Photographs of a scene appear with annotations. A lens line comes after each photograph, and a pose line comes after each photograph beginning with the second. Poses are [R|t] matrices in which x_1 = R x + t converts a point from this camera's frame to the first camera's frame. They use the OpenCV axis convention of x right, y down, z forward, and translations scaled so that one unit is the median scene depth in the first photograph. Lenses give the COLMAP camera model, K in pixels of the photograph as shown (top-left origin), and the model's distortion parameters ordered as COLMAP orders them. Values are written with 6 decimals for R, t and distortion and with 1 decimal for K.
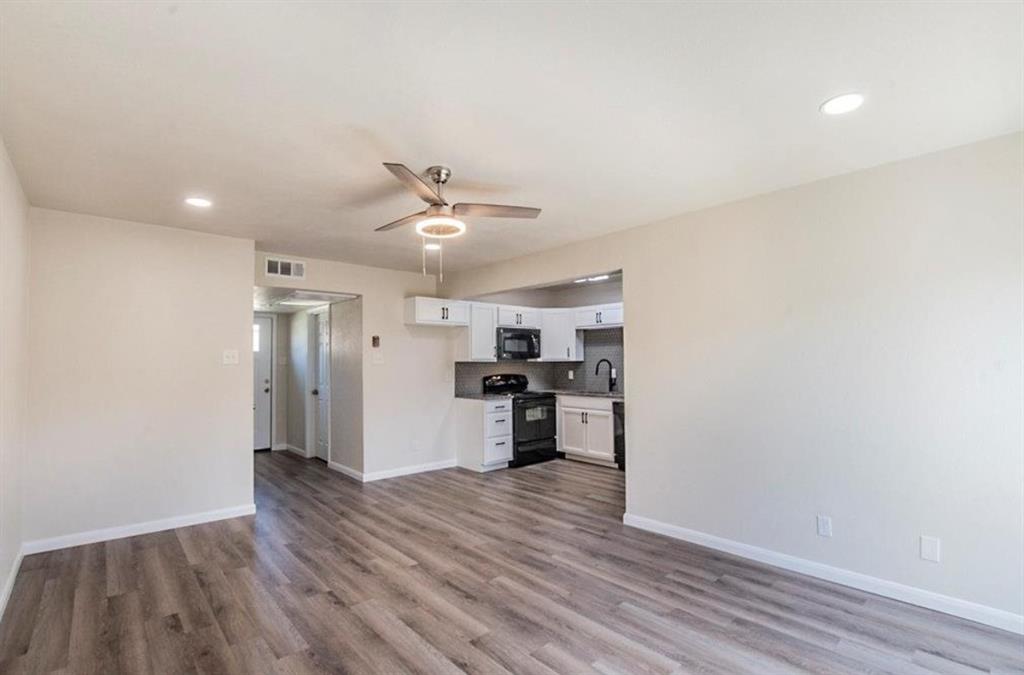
lens RADIAL K [[489.6, 0, 502.6], [0, 489.6, 345.9], [0, 0, 1]] dist [-0.019178, -0.000771]
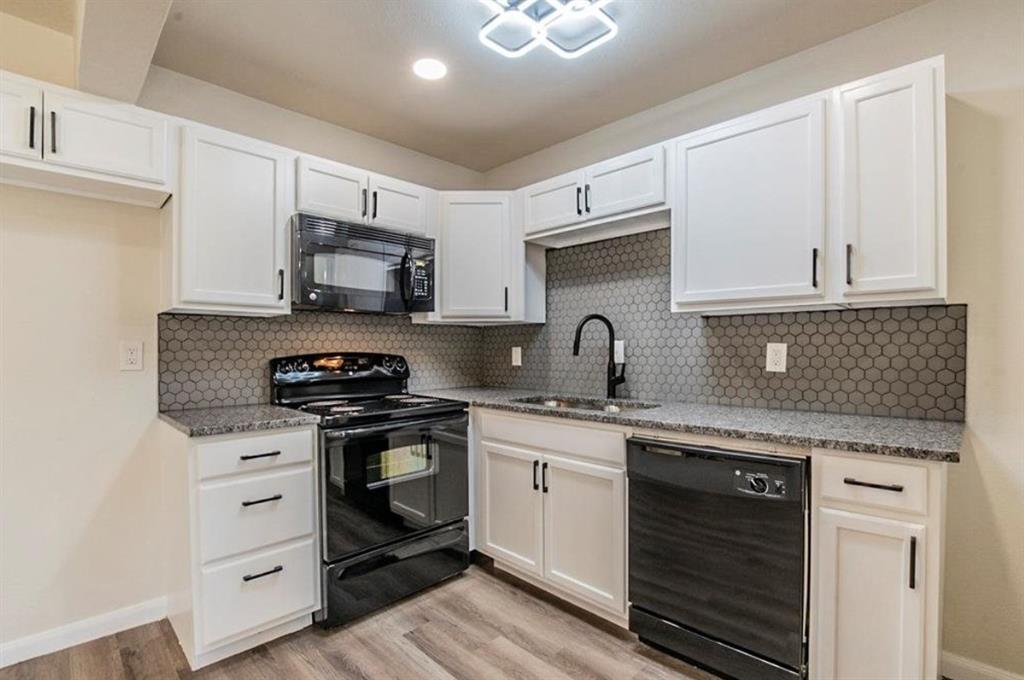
lens RADIAL K [[493.4, 0, 517.5], [0, 493.4, 345.8], [0, 0, 1]] dist [-0.034652, -0.000847]
pose [[0.997272, 0.007587, 0.073425, 0.121267], [-0.009246, 0.999709, 0.022275, 0.044612], [-0.073234, -0.022893, 0.997052, 0.634886]]
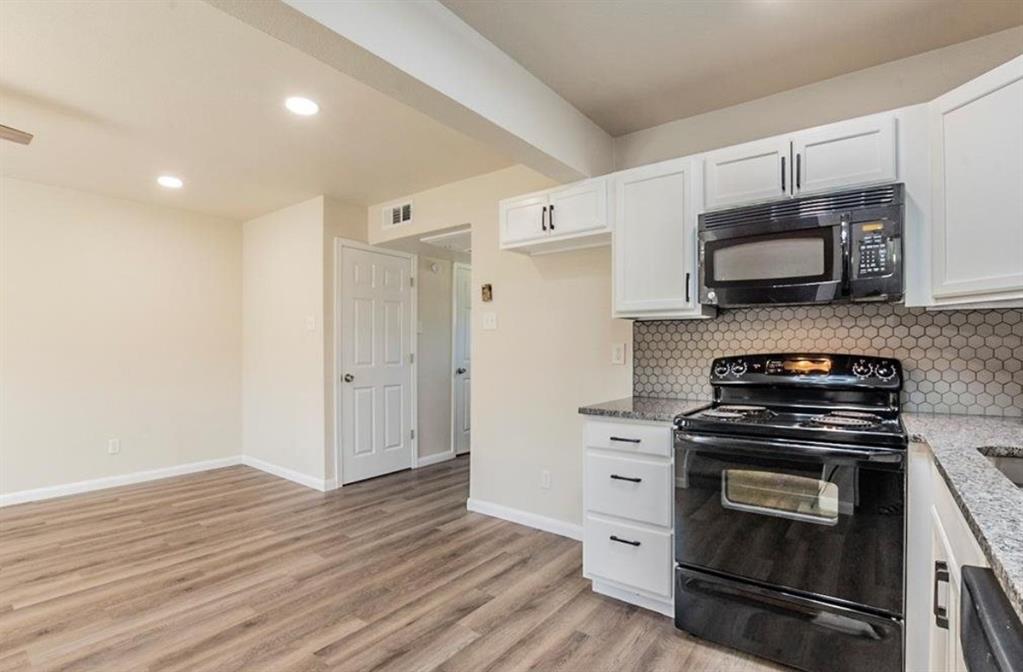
lens RADIAL K [[489.1, 0, 512.1], [0, 489.1, 344.5], [0, 0, 1]] dist [-0.019178, -0.000771]
pose [[0.182695, 0.001773, -0.983168, 0.306246], [0.030210, 0.999516, 0.007416, 0.045958], [0.982705, -0.031056, 0.182553, 0.790389]]
